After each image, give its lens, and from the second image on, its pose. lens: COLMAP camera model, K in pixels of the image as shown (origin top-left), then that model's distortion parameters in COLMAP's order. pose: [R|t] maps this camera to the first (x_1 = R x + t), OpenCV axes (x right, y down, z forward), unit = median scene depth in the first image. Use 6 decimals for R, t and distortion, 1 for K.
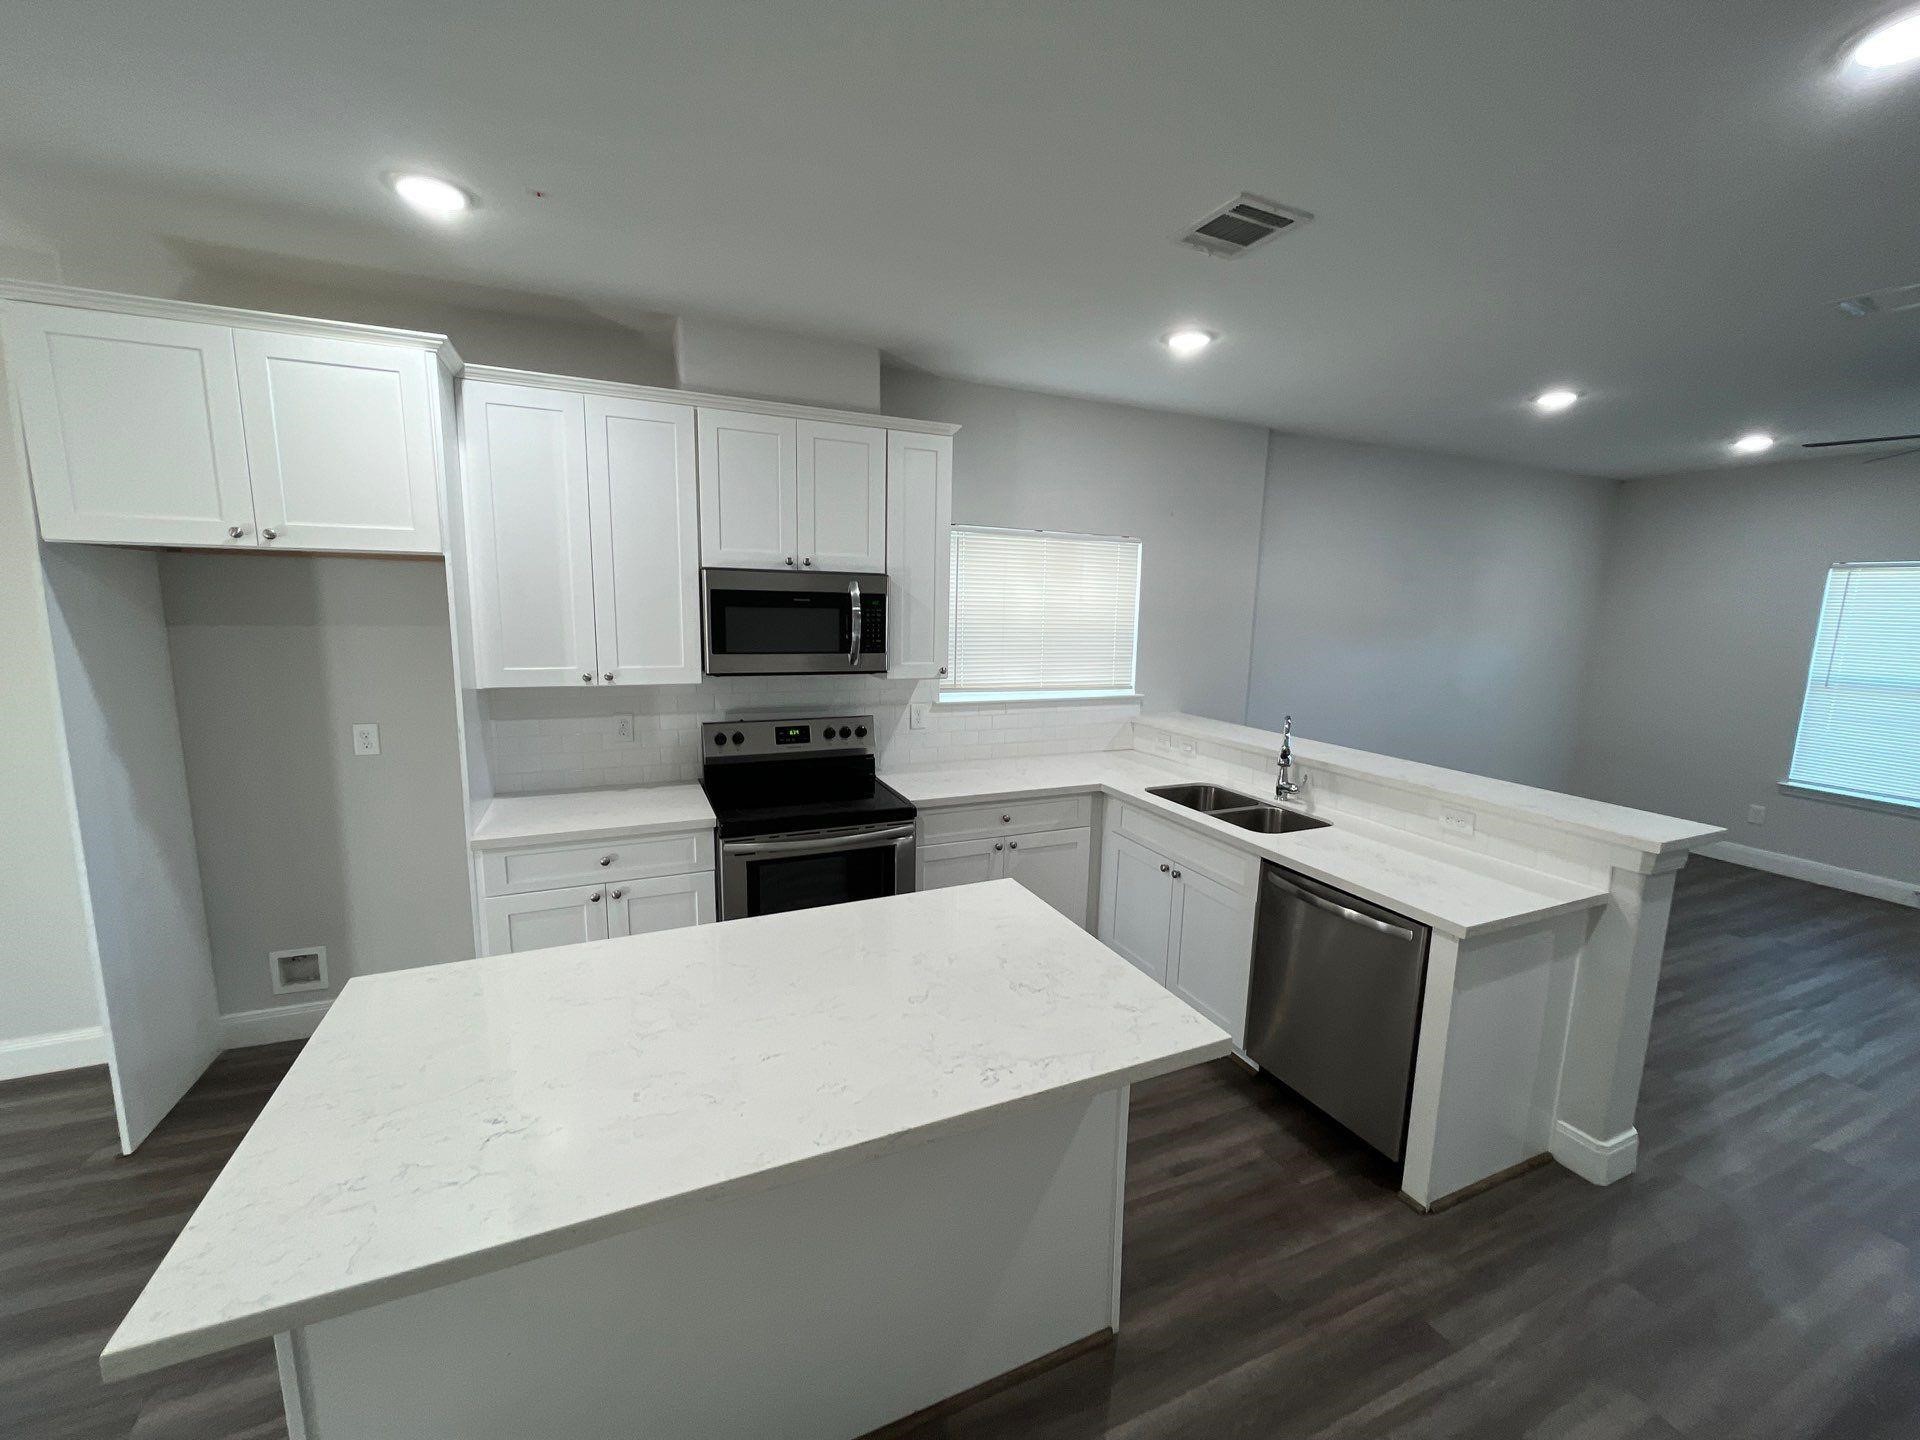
lens RADIAL K [[774.3, 0, 961.7], [0, 774.3, 716.4], [0, 0, 1]] dist [-0.002035, -0.000315]
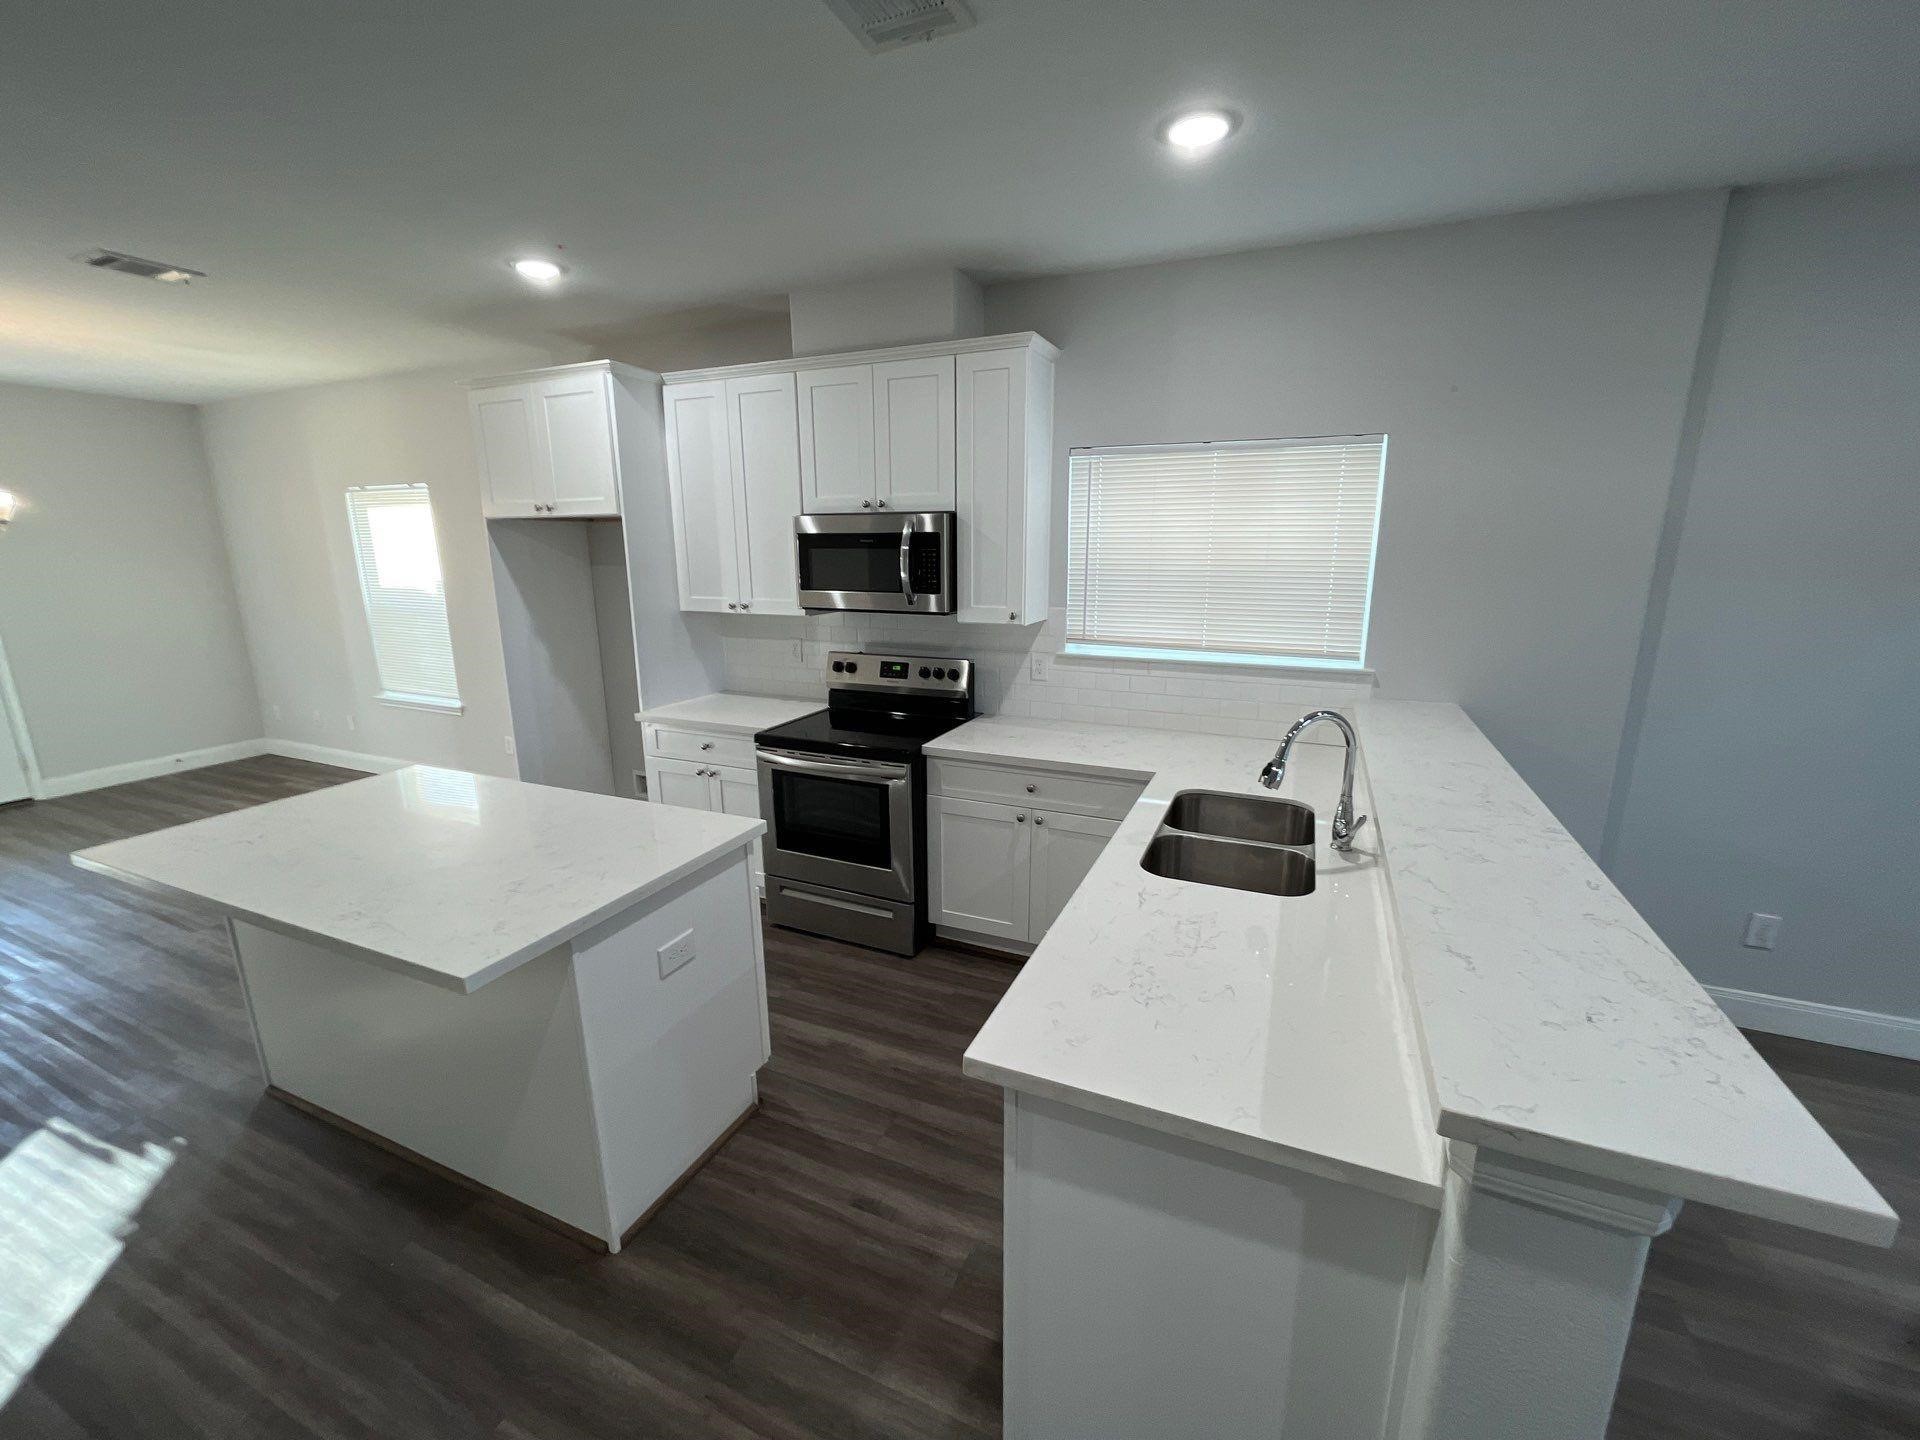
lens RADIAL K [[774.3, 0, 961.7], [0, 774.3, 716.4], [0, 0, 1]] dist [-0.002035, -0.000315]
pose [[0.672594, 0.137585, -0.727109, 0.657576], [-0.093085, 0.990490, 0.101317, -0.031036], [0.734134, -0.000462, 0.679005, 0.365751]]
